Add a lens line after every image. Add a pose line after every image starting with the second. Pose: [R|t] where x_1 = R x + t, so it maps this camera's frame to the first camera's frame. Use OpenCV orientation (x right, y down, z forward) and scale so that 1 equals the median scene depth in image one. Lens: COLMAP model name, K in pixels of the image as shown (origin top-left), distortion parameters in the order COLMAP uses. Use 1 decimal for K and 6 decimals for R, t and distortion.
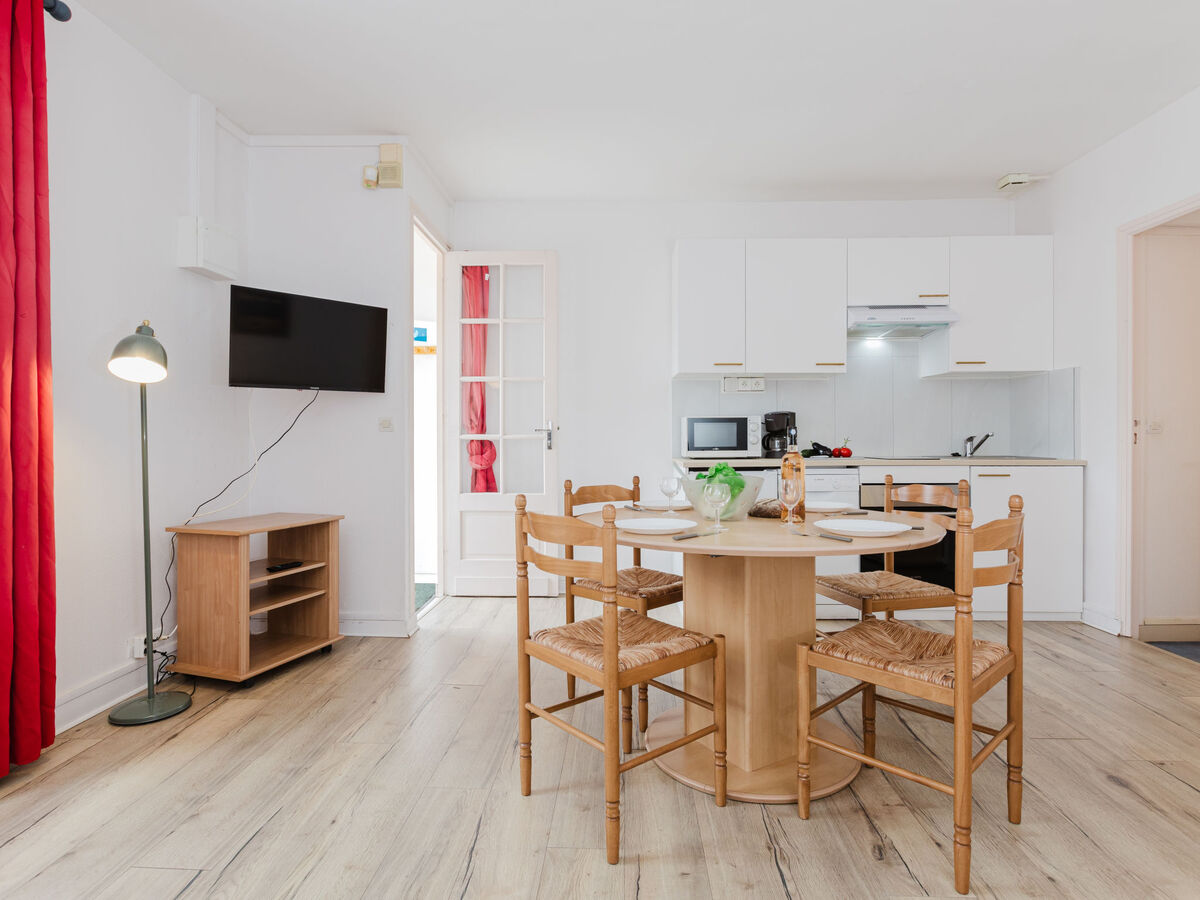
lens RADIAL K [[631.0, 0, 601.1], [0, 631.0, 446.1], [0, 0, 1]] dist [0.002341, -0.000261]
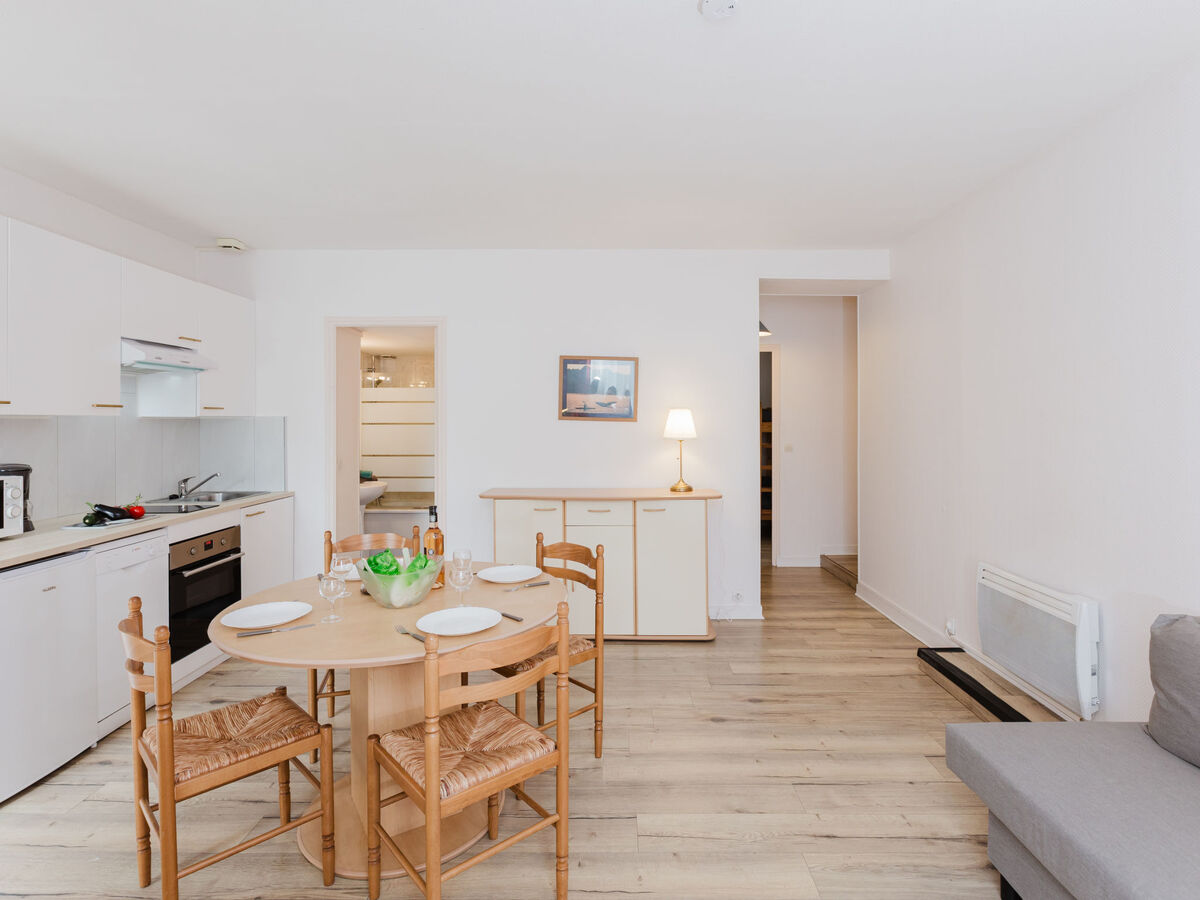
lens RADIAL K [[631.0, 0, 603.1], [0, 631.0, 421.8], [0, 0, 1]] dist [0.002341, -0.000261]
pose [[-0.032262, 0.002342, 0.999477, -0.470680], [0.020264, 0.999793, -0.001689, -0.094276], [-0.999274, 0.020199, -0.032303, 0.390433]]
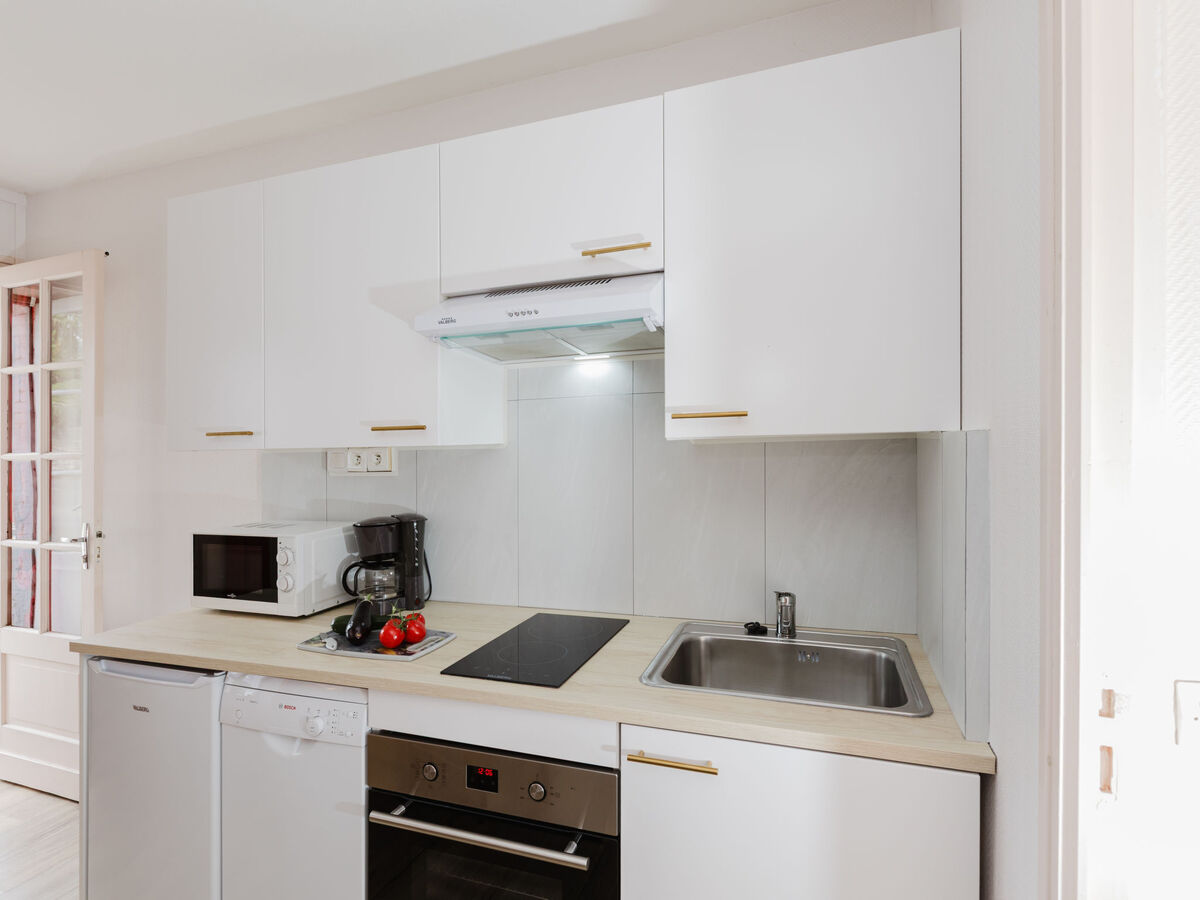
lens RADIAL K [[631.0, 0, 589.6], [0, 631.0, 453.6], [0, 0, 1]] dist [0.002341, -0.000261]
pose [[0.947108, -0.011974, -0.320690, 0.636927], [0.012339, 0.999923, -0.000897, -0.109493], [0.320676, -0.003107, 0.947184, 0.621337]]
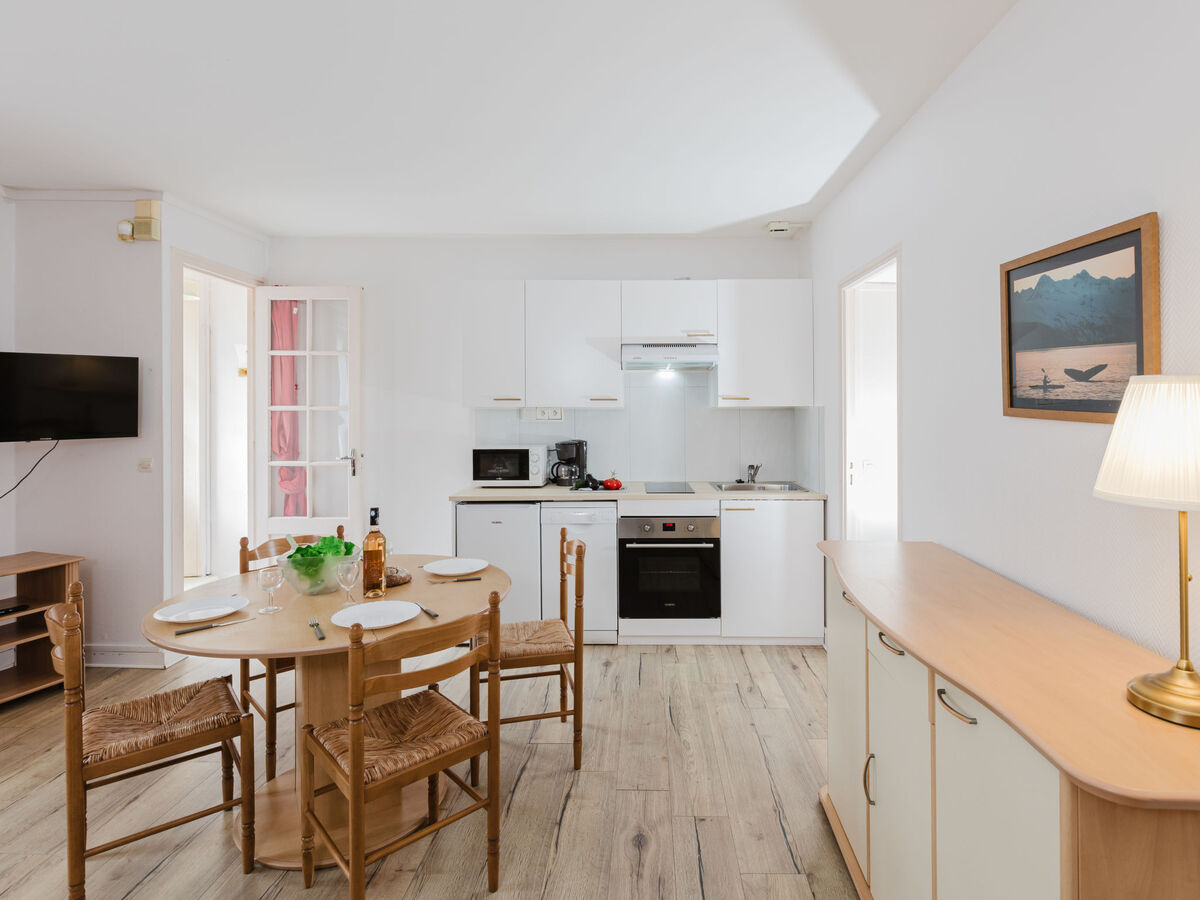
lens RADIAL K [[631.0, 0, 627.6], [0, 631.0, 397.3], [0, 0, 1]] dist [0.002341, -0.000261]
pose [[0.999903, 0.001590, 0.013829, 0.387812], [-0.001146, 0.999485, -0.032079, -0.099542], [-0.013872, 0.032060, 0.999390, -0.055237]]
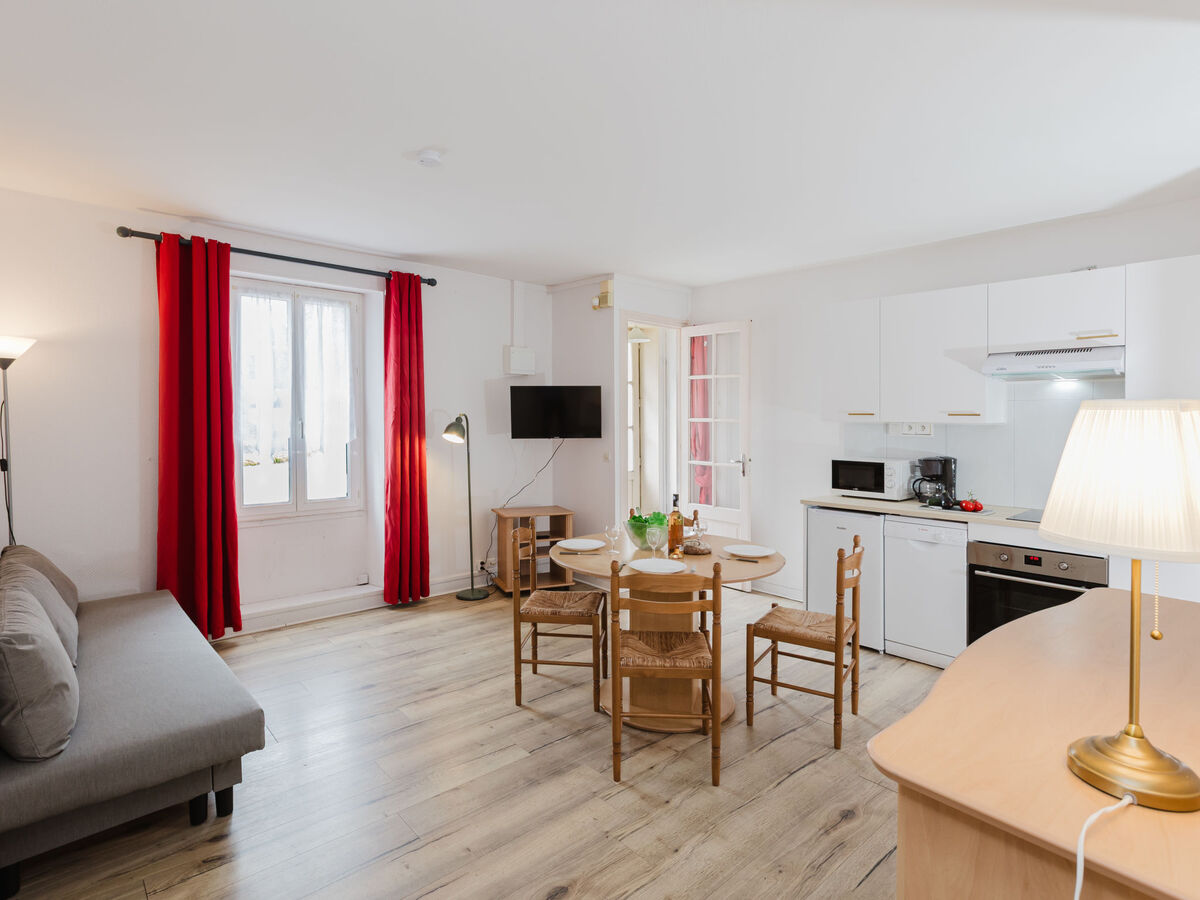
lens RADIAL K [[631.0, 0, 596.6], [0, 631.0, 421.4], [0, 0, 1]] dist [0.002341, -0.000261]
pose [[0.691814, 0.014604, -0.721928, 0.679830], [-0.021868, 0.999761, -0.000733, -0.105897], [0.721744, 0.016294, 0.691968, -0.098924]]
